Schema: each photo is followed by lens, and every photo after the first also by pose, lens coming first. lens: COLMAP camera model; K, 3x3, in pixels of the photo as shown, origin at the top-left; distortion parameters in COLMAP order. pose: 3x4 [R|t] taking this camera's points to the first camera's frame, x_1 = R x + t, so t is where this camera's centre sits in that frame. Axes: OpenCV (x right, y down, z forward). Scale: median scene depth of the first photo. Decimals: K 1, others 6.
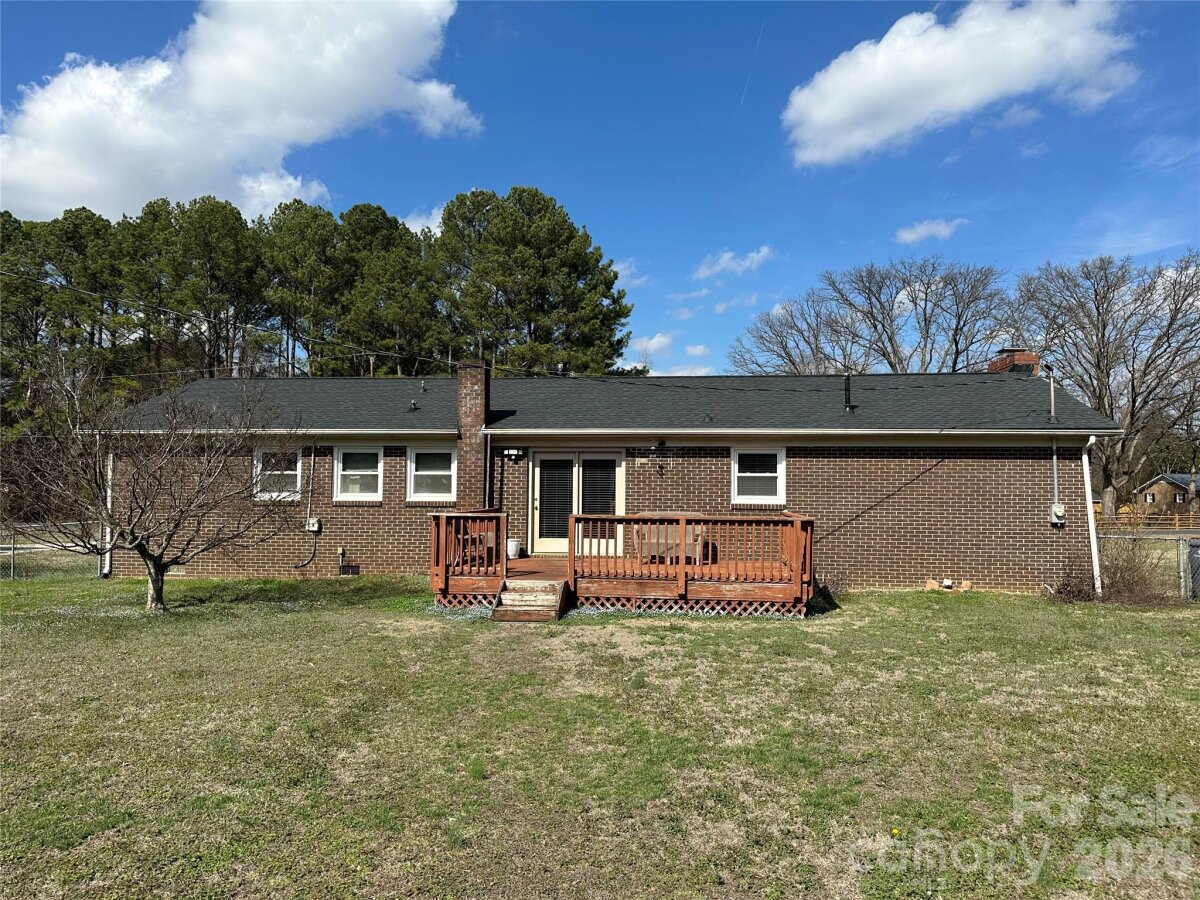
lens RADIAL K [[827.1, 0, 600.0], [0, 827.1, 450.0], [0, 0, 1]] dist [0.171880, -0.303401]
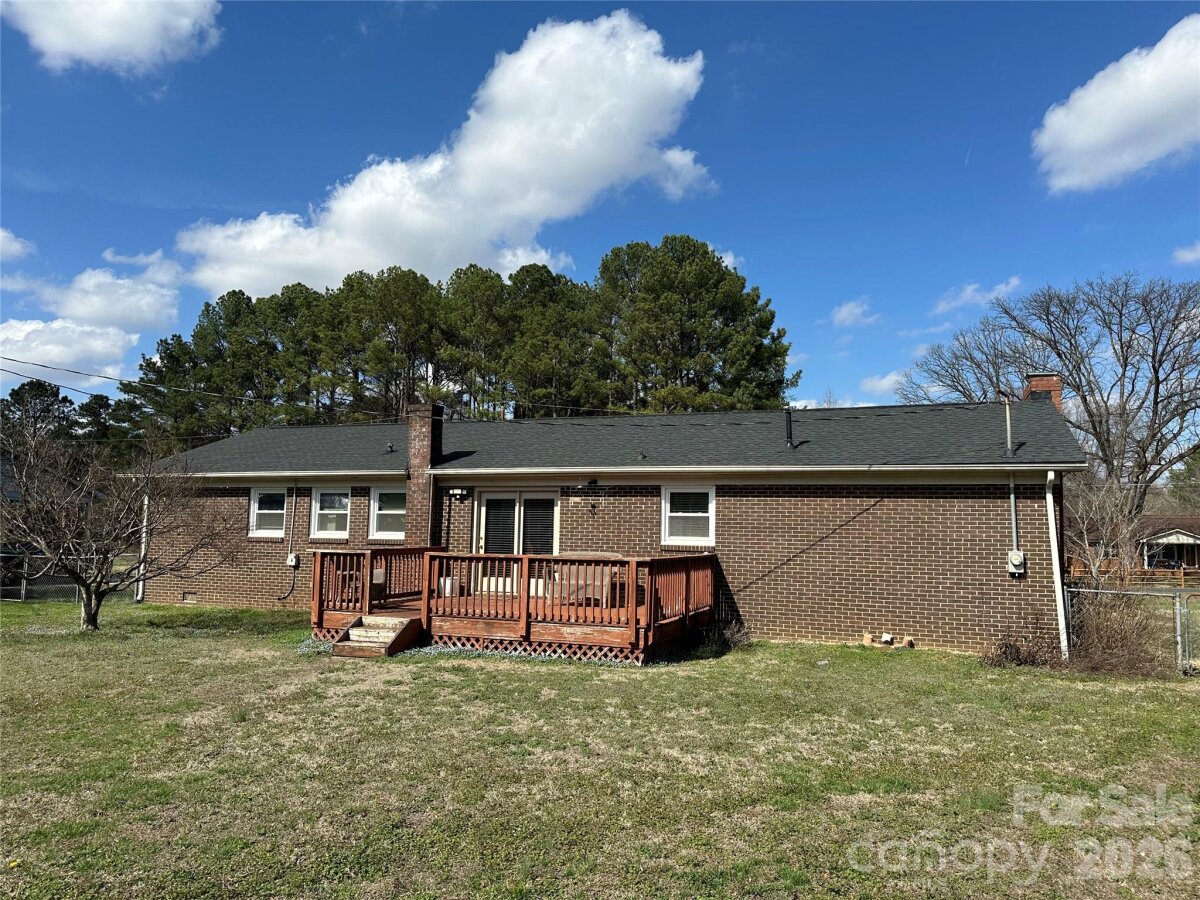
lens RADIAL K [[827.1, 0, 600.0], [0, 827.1, 450.0], [0, 0, 1]] dist [0.171880, -0.303401]
pose [[0.966788, -0.015217, -0.255128, 0.331701], [0.001499, 0.998547, -0.053876, 0.006761], [0.255577, 0.051704, 0.965405, 0.051474]]
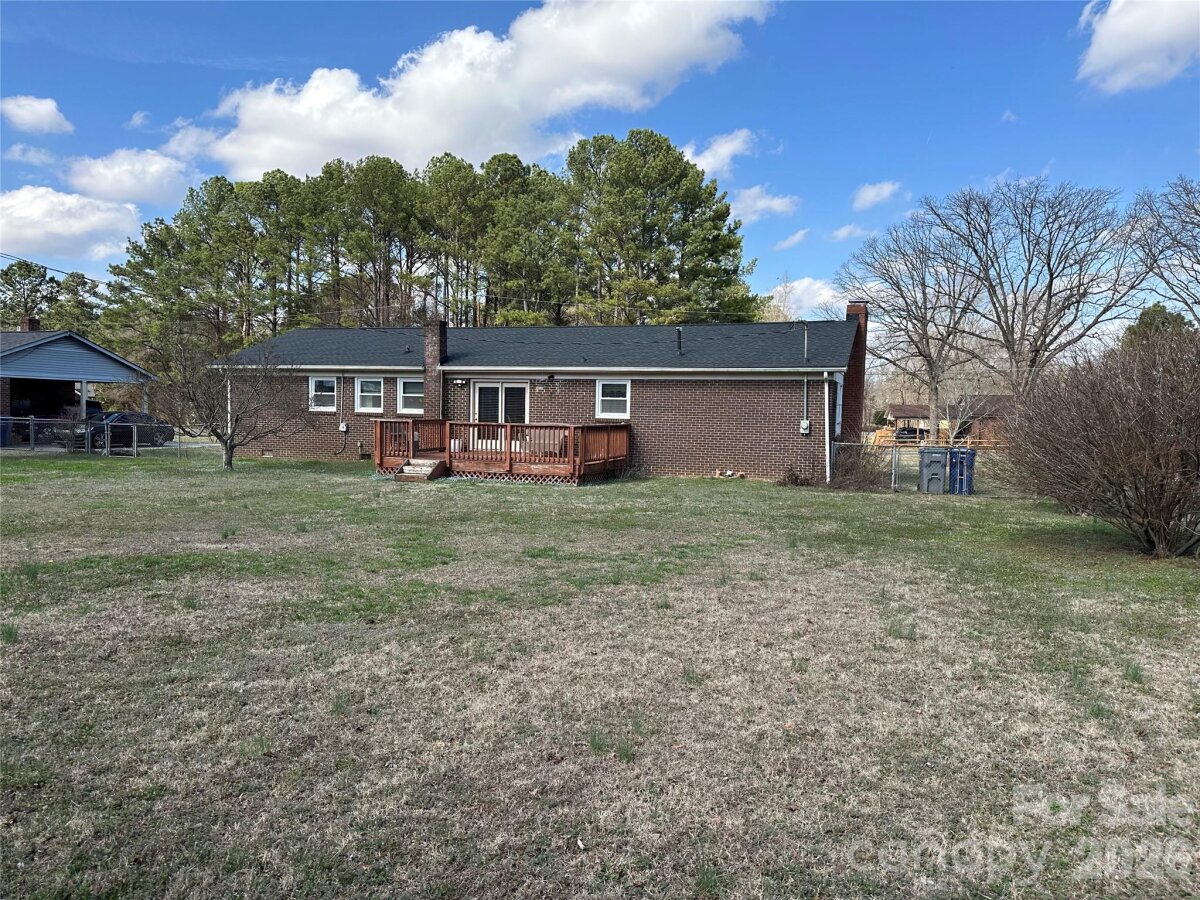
lens RADIAL K [[827.1, 0, 600.0], [0, 827.1, 450.0], [0, 0, 1]] dist [0.171880, -0.303401]
pose [[0.974573, 0.022005, -0.222988, 0.486943], [-0.001342, 0.995721, 0.092399, -0.014357], [0.224067, -0.089750, 0.970432, -0.419431]]
